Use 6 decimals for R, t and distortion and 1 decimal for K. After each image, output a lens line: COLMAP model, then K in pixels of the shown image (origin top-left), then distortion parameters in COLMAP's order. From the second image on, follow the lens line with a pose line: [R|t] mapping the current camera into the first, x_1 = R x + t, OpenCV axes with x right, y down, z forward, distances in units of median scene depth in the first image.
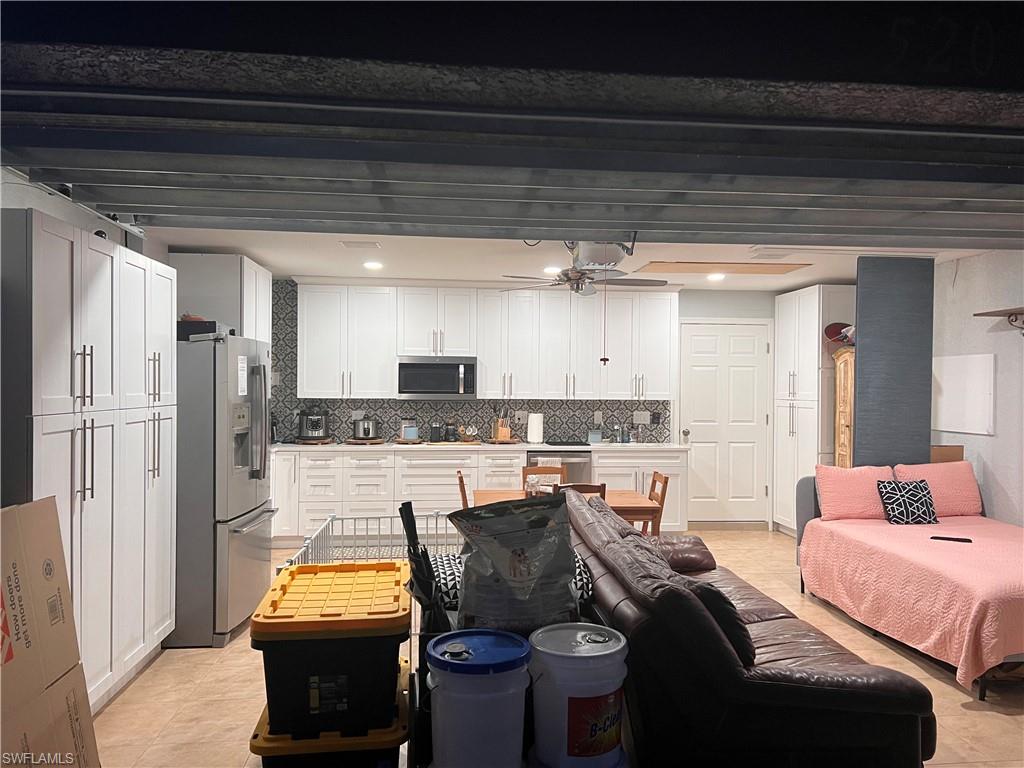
lens RADIAL K [[763.4, 0, 518.6], [0, 763.4, 385.7], [0, 0, 1]] dist [0.051032, -0.057504]
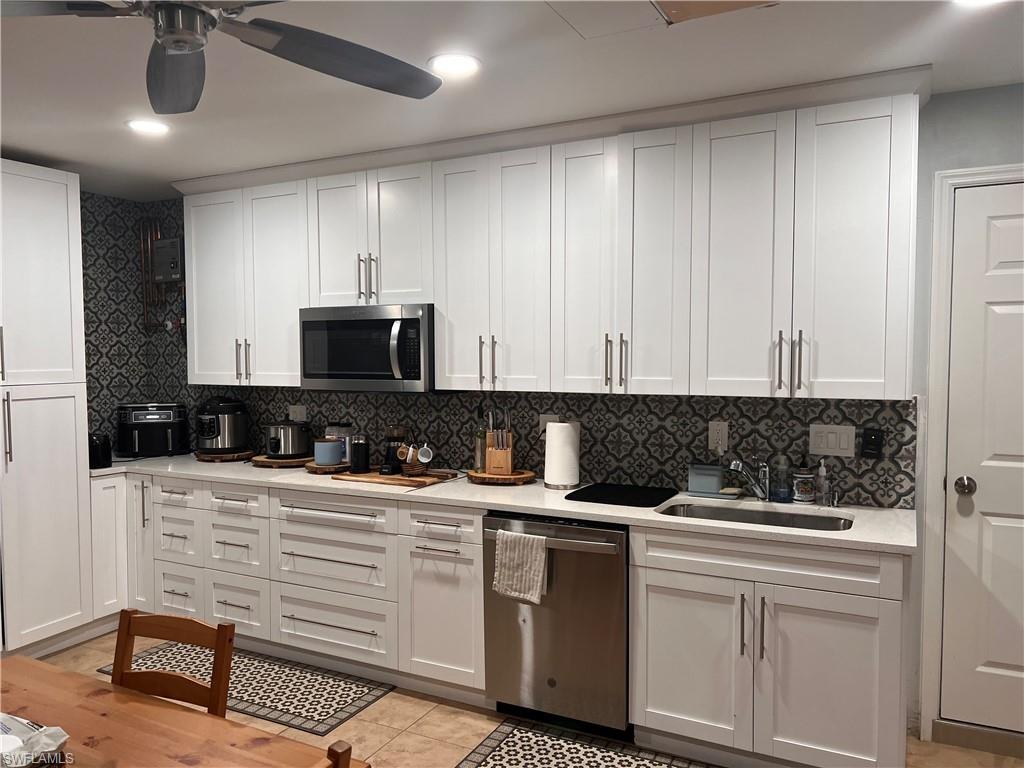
lens RADIAL K [[763.7, 0, 507.2], [0, 763.7, 389.7], [0, 0, 1]] dist [0.051563, -0.057386]
pose [[0.838040, 0.015829, -0.545378, 0.347431], [0.009893, 0.998974, 0.044197, -0.005675], [0.545518, -0.042434, 0.837024, 0.842039]]
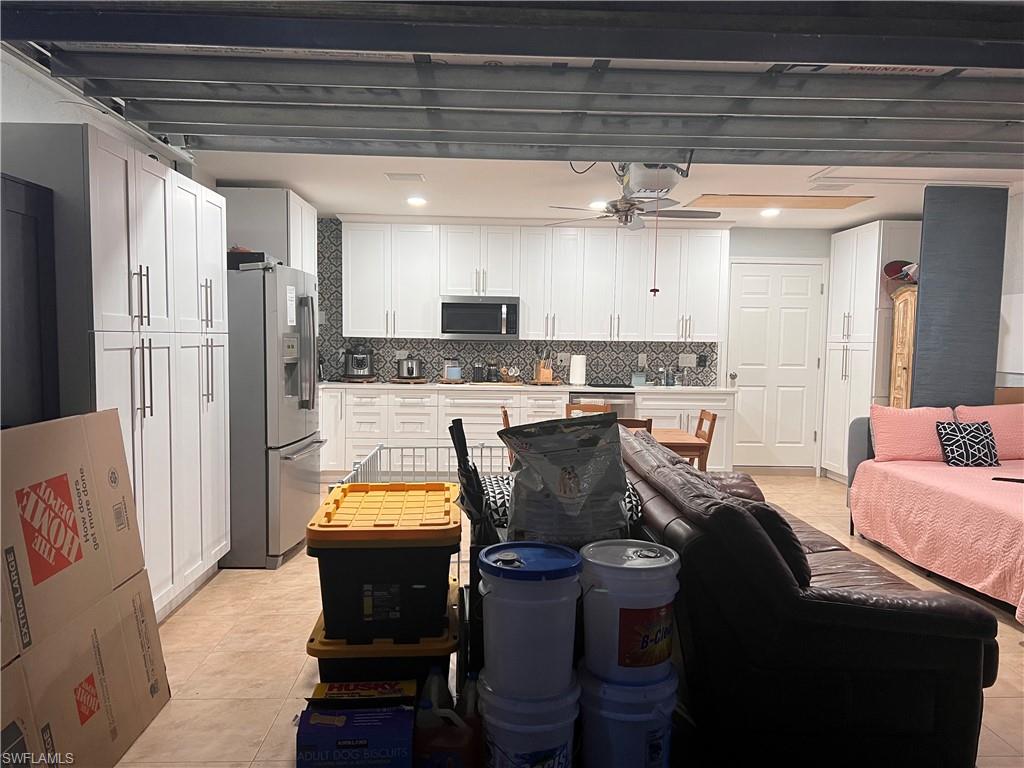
lens RADIAL K [[763.7, 0, 507.2], [0, 763.7, 389.7], [0, 0, 1]] dist [0.051563, -0.057386]
pose [[0.997869, 0.011198, -0.064278, -0.008574], [-0.006991, 0.997840, 0.065314, 0.024320], [0.064870, -0.064726, 0.995792, 0.006451]]
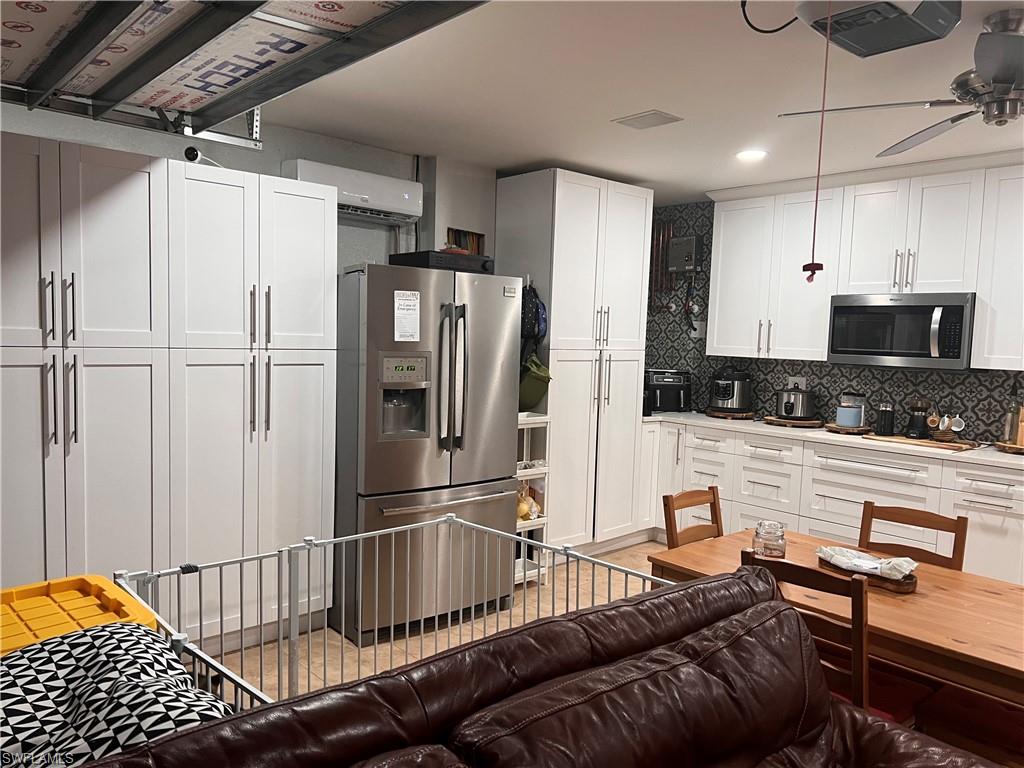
lens RADIAL K [[763.7, 0, 507.2], [0, 763.7, 389.7], [0, 0, 1]] dist [0.051563, -0.057386]
pose [[0.585689, 0.072380, -0.807297, 0.283342], [-0.027746, 0.997212, 0.069277, 0.004146], [0.810060, -0.018175, 0.586065, 0.532778]]
